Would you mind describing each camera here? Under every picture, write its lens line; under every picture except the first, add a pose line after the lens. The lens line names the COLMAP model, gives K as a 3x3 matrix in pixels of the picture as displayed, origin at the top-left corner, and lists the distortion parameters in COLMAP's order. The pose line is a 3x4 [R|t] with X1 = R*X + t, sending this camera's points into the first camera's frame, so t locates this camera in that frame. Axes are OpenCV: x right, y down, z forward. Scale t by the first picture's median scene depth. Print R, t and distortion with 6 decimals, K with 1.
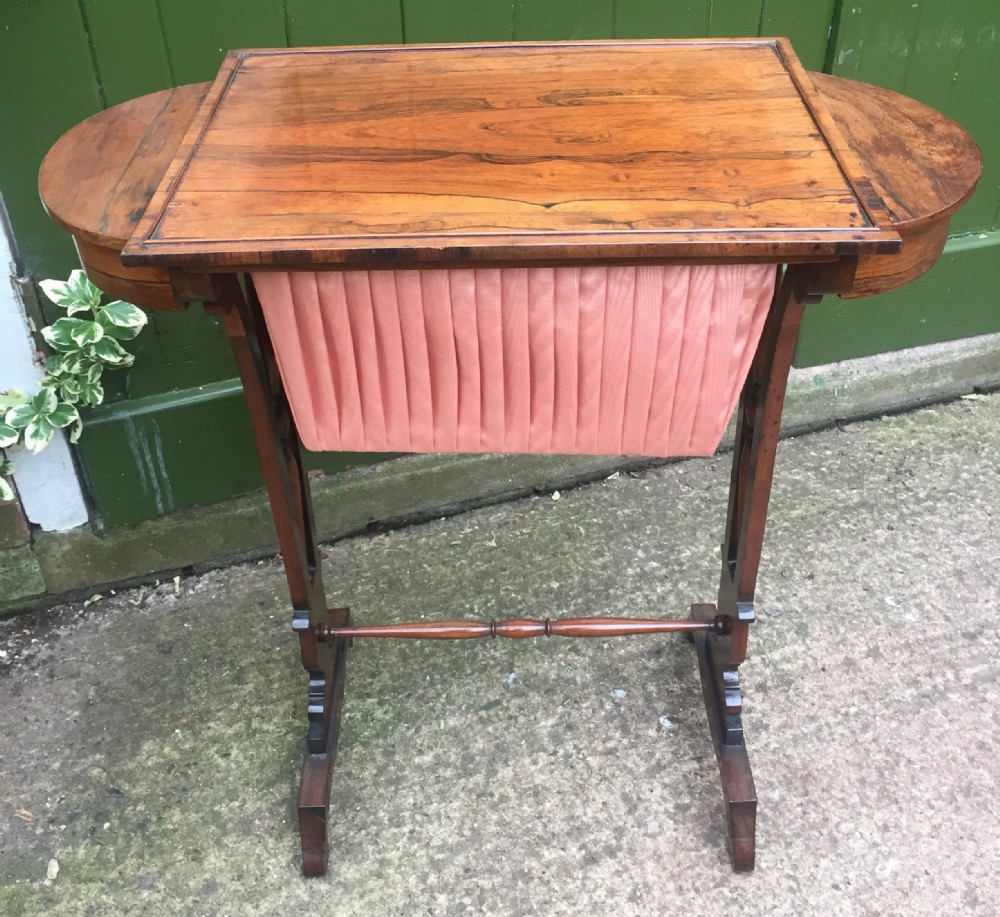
lens RADIAL K [[1157.4, 0, 502.7], [0, 1157.4, 349.2], [0, 0, 1]] dist [0.030860, 0.000000]
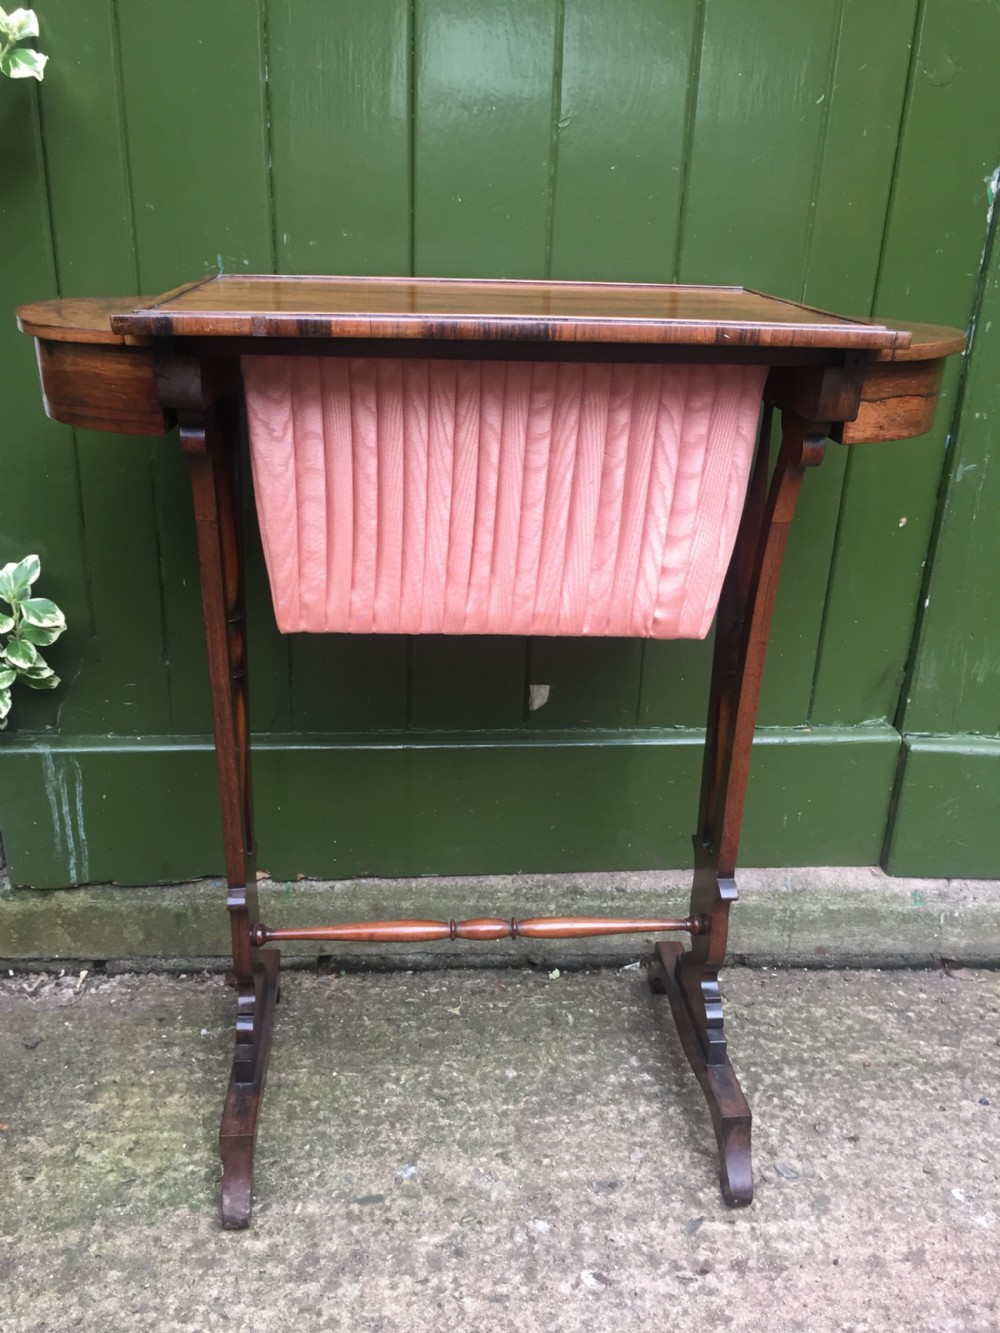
lens RADIAL K [[1155.2, 0, 504.2], [0, 1155.2, 668.5], [0, 0, 1]] dist [0.076560, -0.119308]
pose [[0.966657, 0.139389, -0.214815, 0.190104], [-0.184895, 0.960299, -0.208901, 0.118894], [0.177168, 0.241653, 0.954052, 0.210758]]
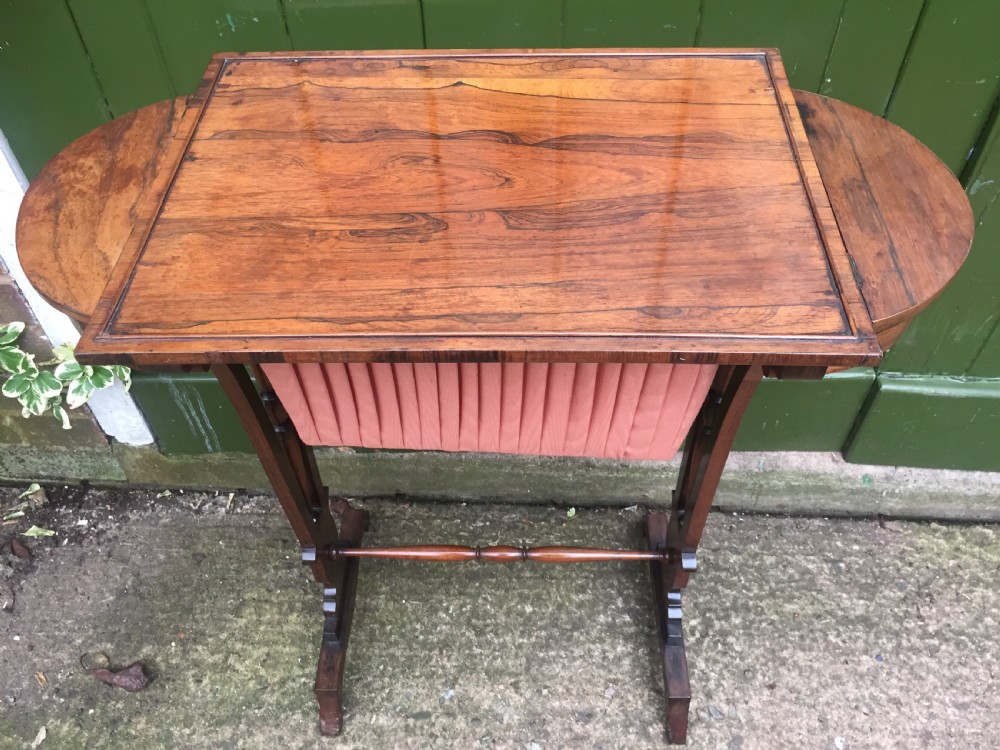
lens RADIAL K [[866.6, 0, 501.3], [0, 866.6, 371.0], [0, 0, 1]] dist [0.076560, -0.119308]
pose [[0.934037, 0.268997, -0.234980, 0.170071], [-0.201730, 0.940205, 0.274445, -0.248659], [0.294754, -0.208939, 0.932451, 0.314531]]
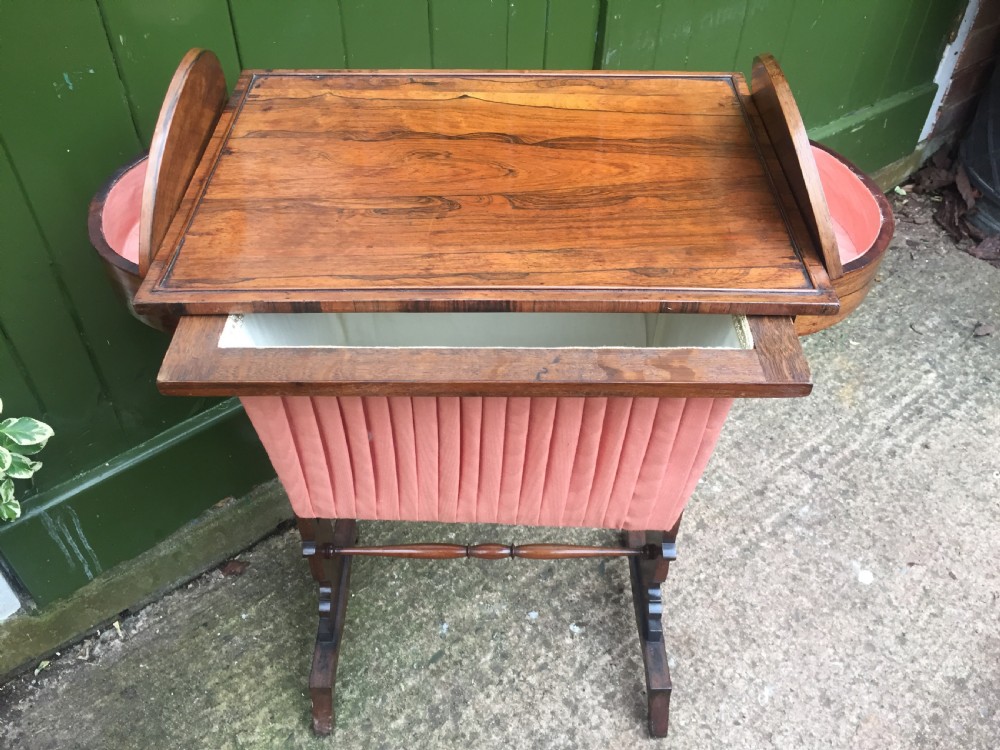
lens RADIAL K [[866.6, 0, 506.6], [0, 866.6, 369.5], [0, 0, 1]] dist [0.076560, -0.119308]
pose [[0.937614, -0.218939, 0.270084, -0.121614], [0.174020, 0.968039, 0.180600, -0.132705], [-0.300992, -0.122333, 0.945747, 0.161341]]
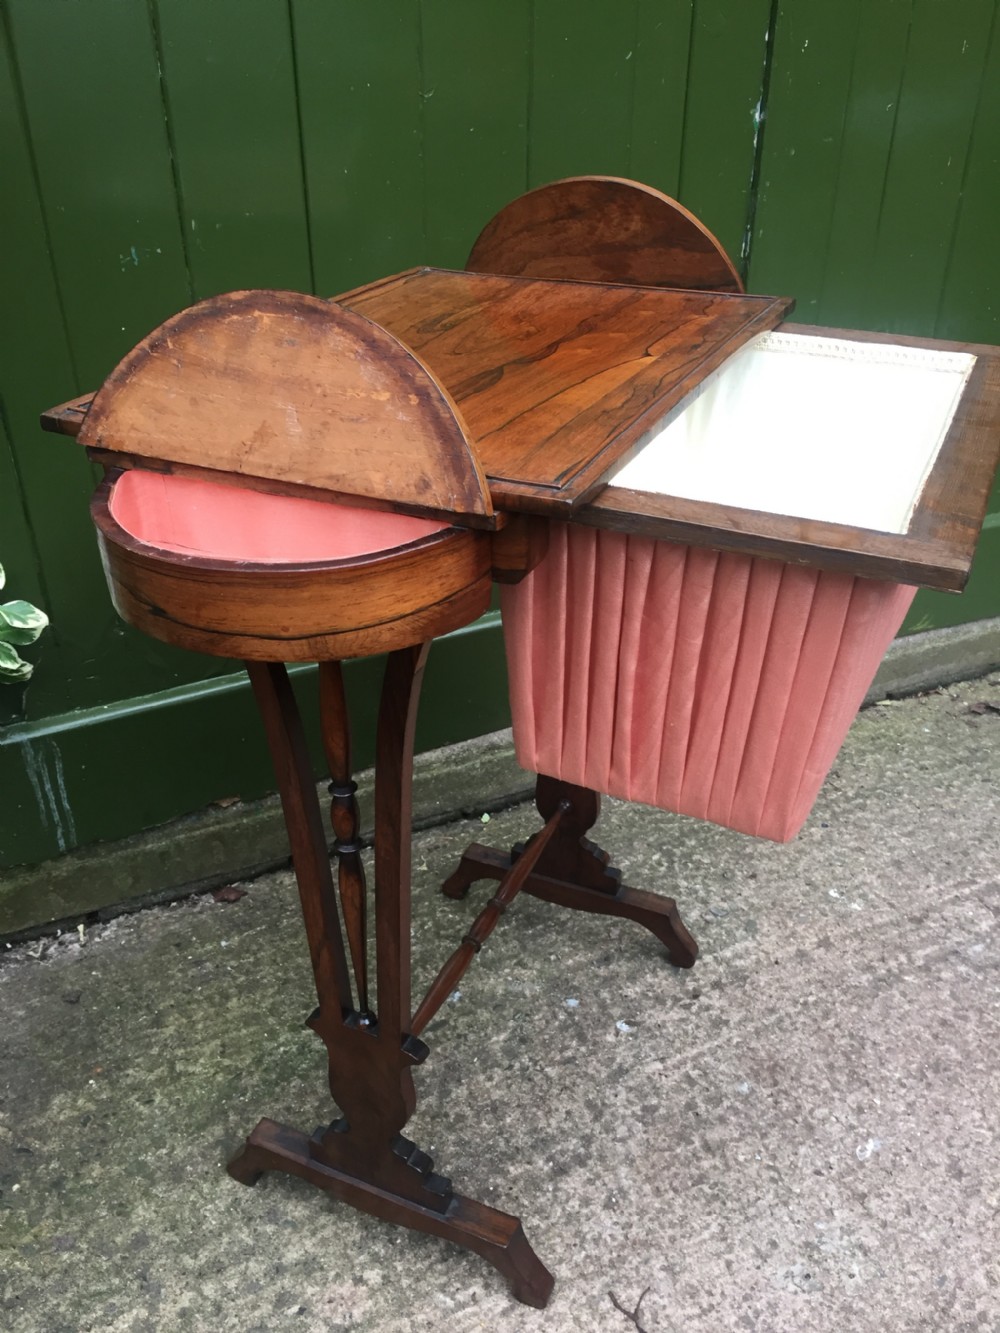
lens RADIAL K [[1155.2, 0, 506.2], [0, 1155.2, 670.8], [0, 0, 1]] dist [0.076560, -0.119308]
pose [[0.992899, -0.047951, 0.108870, -0.043590], [0.056797, 0.995203, -0.079662, 0.100698], [-0.104528, 0.085279, 0.990859, 0.042959]]
